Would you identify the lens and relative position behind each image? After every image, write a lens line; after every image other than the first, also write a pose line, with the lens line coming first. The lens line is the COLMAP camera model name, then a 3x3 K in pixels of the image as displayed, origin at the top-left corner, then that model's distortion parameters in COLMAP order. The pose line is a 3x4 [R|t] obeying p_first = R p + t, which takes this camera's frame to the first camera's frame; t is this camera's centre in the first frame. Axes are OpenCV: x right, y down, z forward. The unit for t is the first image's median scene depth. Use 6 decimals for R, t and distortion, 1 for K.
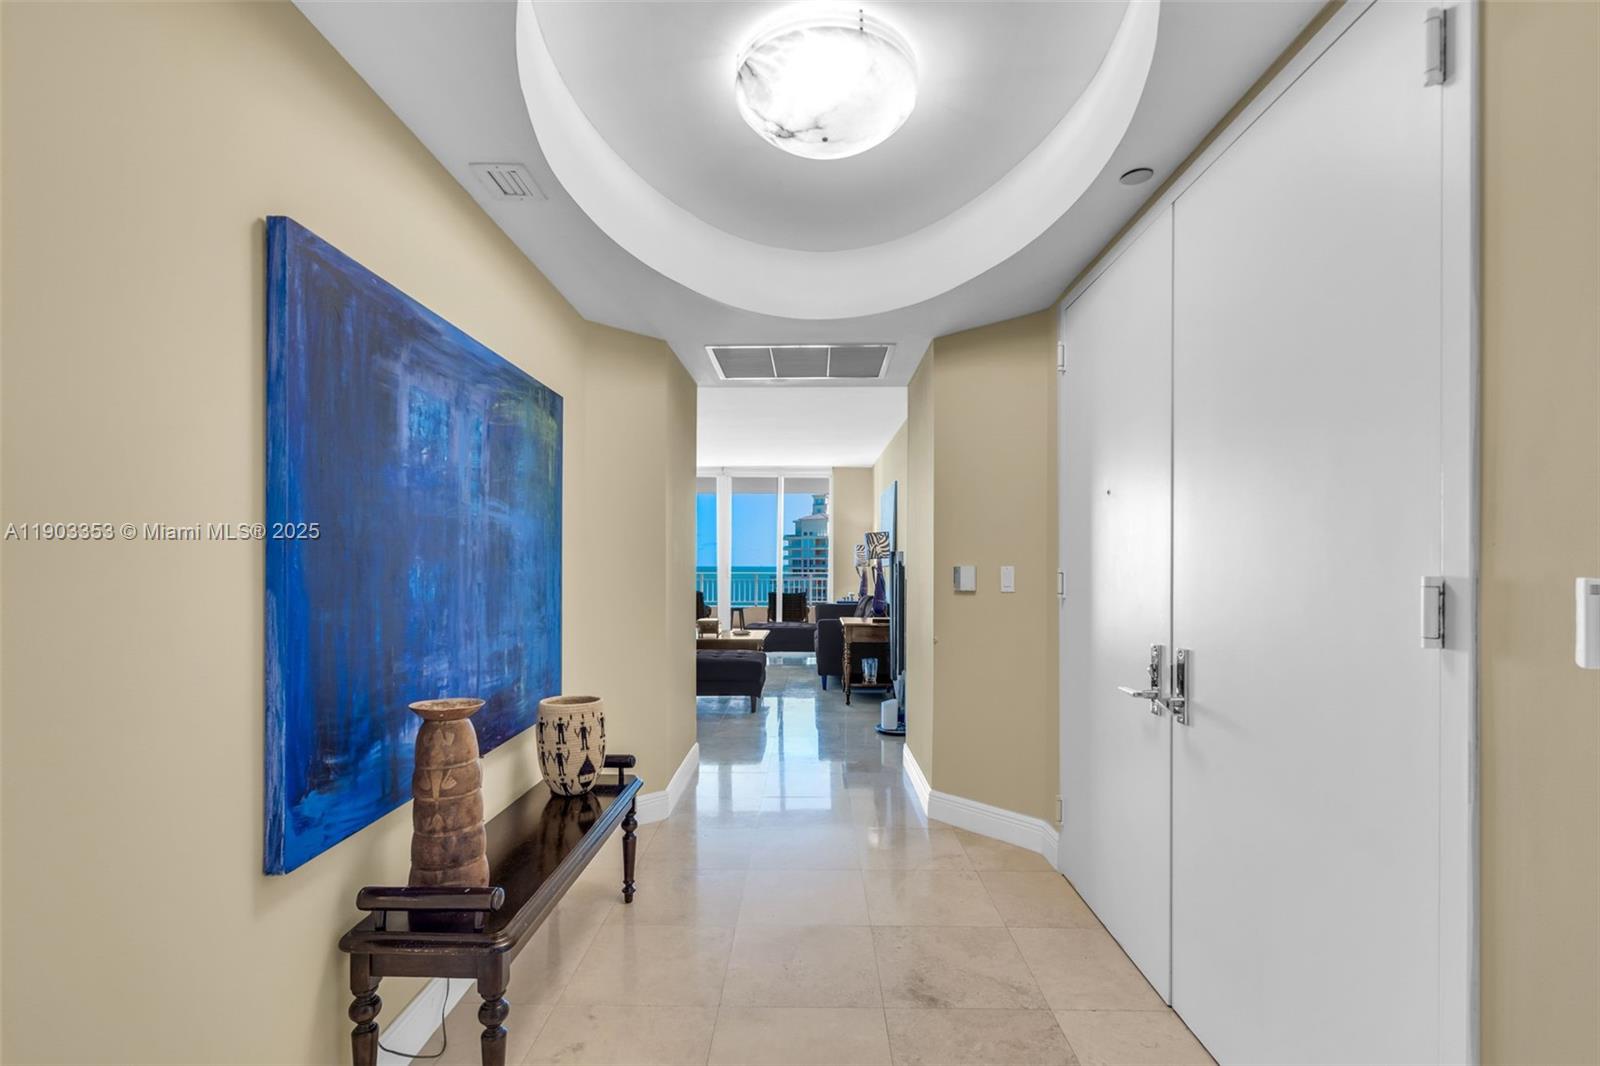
lens RADIAL K [[729.2, 0, 791.2], [0, 729.2, 554.4], [0, 0, 1]] dist [-0.001963, 0.000859]
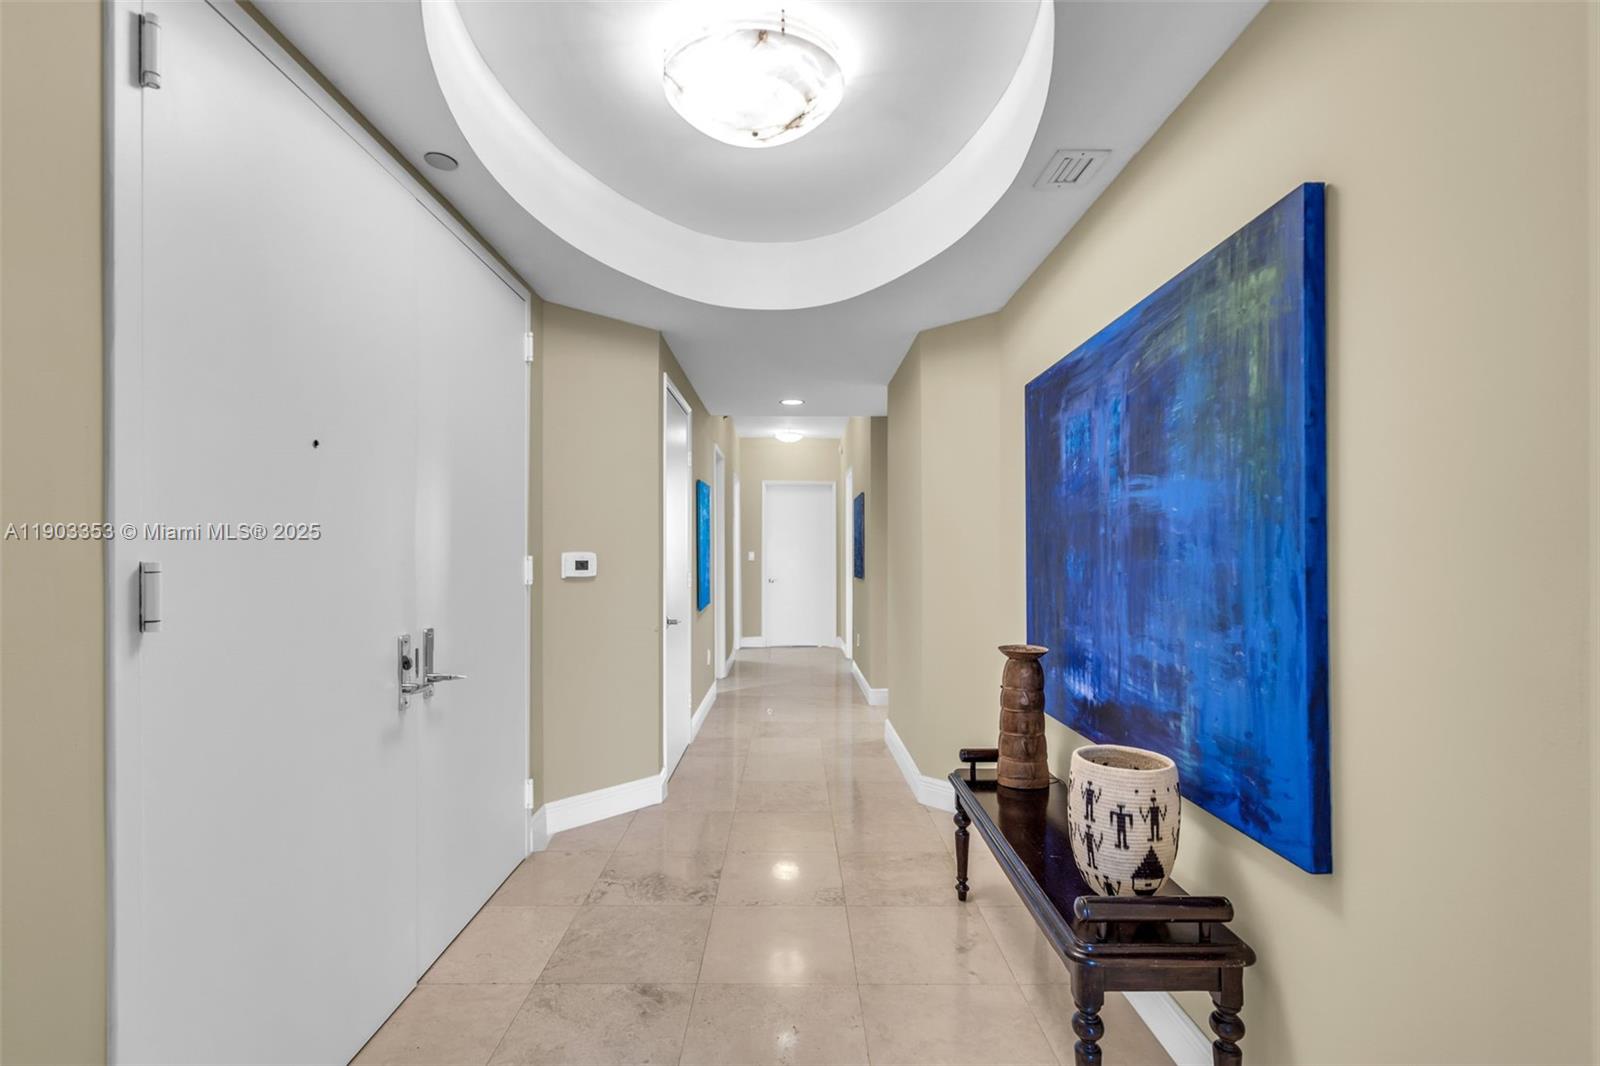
lens RADIAL K [[729.2, 0, 791.2], [0, 729.2, 554.4], [0, 0, 1]] dist [-0.001963, 0.000859]
pose [[-0.999518, -0.001719, -0.030981, 0.025109], [-0.001414, 0.999950, -0.009865, 0.026178], [0.030997, -0.009816, -0.999471, 1.931673]]
